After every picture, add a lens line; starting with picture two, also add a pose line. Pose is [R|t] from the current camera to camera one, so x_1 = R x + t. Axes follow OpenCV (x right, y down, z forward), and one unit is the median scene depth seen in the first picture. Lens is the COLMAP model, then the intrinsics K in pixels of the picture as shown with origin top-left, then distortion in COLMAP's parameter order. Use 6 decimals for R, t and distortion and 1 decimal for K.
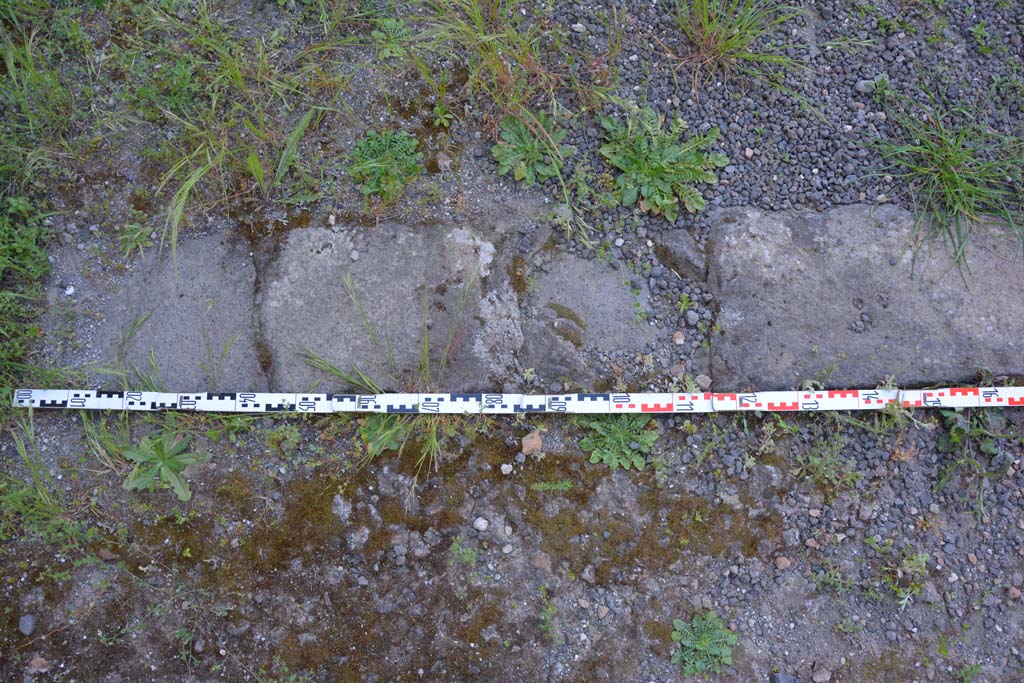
lens RADIAL K [[801.1, 0, 524.0], [0, 801.1, 341.7], [0, 0, 1]] dist [-0.168800, 0.130071]
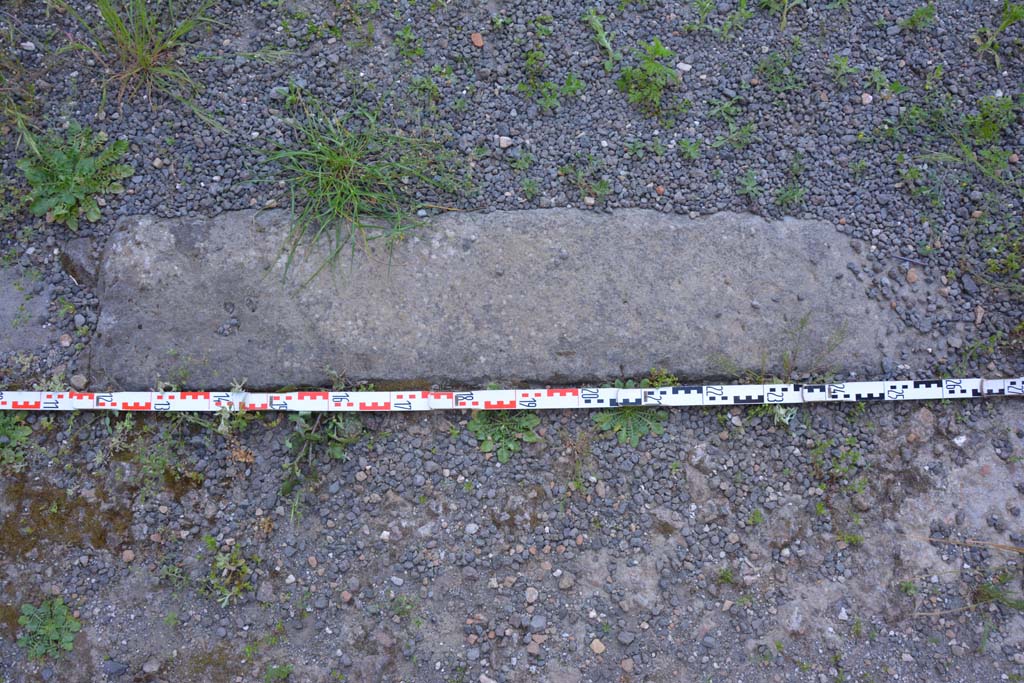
lens RADIAL K [[793.3, 0, 512.0], [0, 793.3, 341.5], [0, 0, 1]] dist [-0.165646, 0.116388]
pose [[0.999973, 0.005974, 0.004387, 0.807412], [-0.005995, 0.999970, 0.004907, -0.011810], [-0.004357, -0.004934, 0.999978, -0.021512]]
